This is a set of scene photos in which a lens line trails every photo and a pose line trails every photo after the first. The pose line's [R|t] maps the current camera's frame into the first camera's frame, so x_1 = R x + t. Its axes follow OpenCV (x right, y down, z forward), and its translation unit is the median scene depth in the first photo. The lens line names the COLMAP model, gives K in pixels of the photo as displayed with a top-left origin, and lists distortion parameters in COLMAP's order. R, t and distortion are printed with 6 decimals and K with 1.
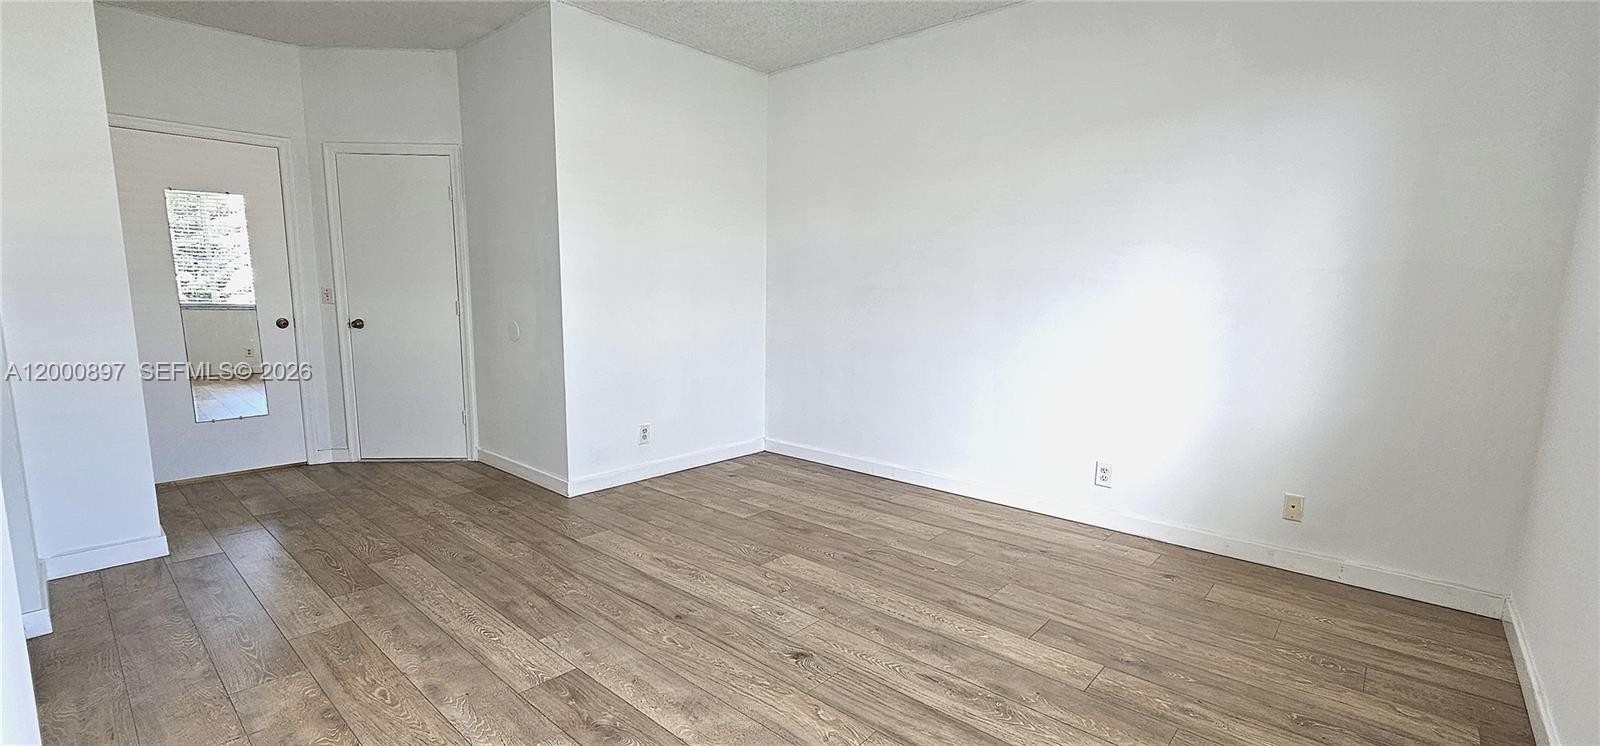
lens RADIAL K [[681.8, 0, 799.2], [0, 681.8, 382.4], [0, 0, 1]] dist [0.000164, 0.000071]
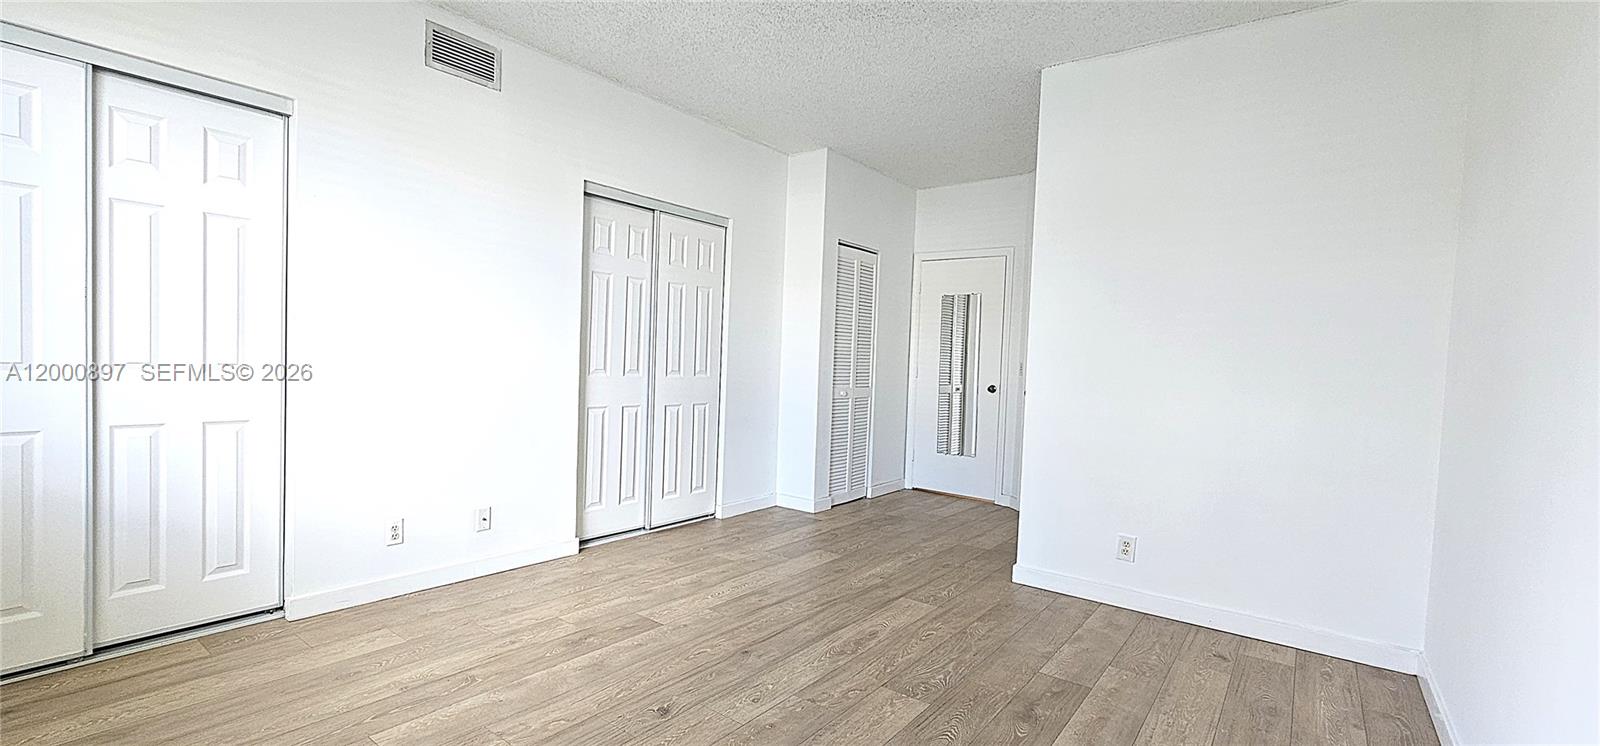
lens RADIAL K [[681.8, 0, 799.2], [0, 681.8, 382.4], [0, 0, 1]] dist [0.000164, 0.000071]
pose [[0.082410, 0.030363, -0.996136, 0.702611], [-0.174739, 0.984492, 0.015552, -0.078513], [0.981160, 0.172782, 0.086438, 0.744979]]
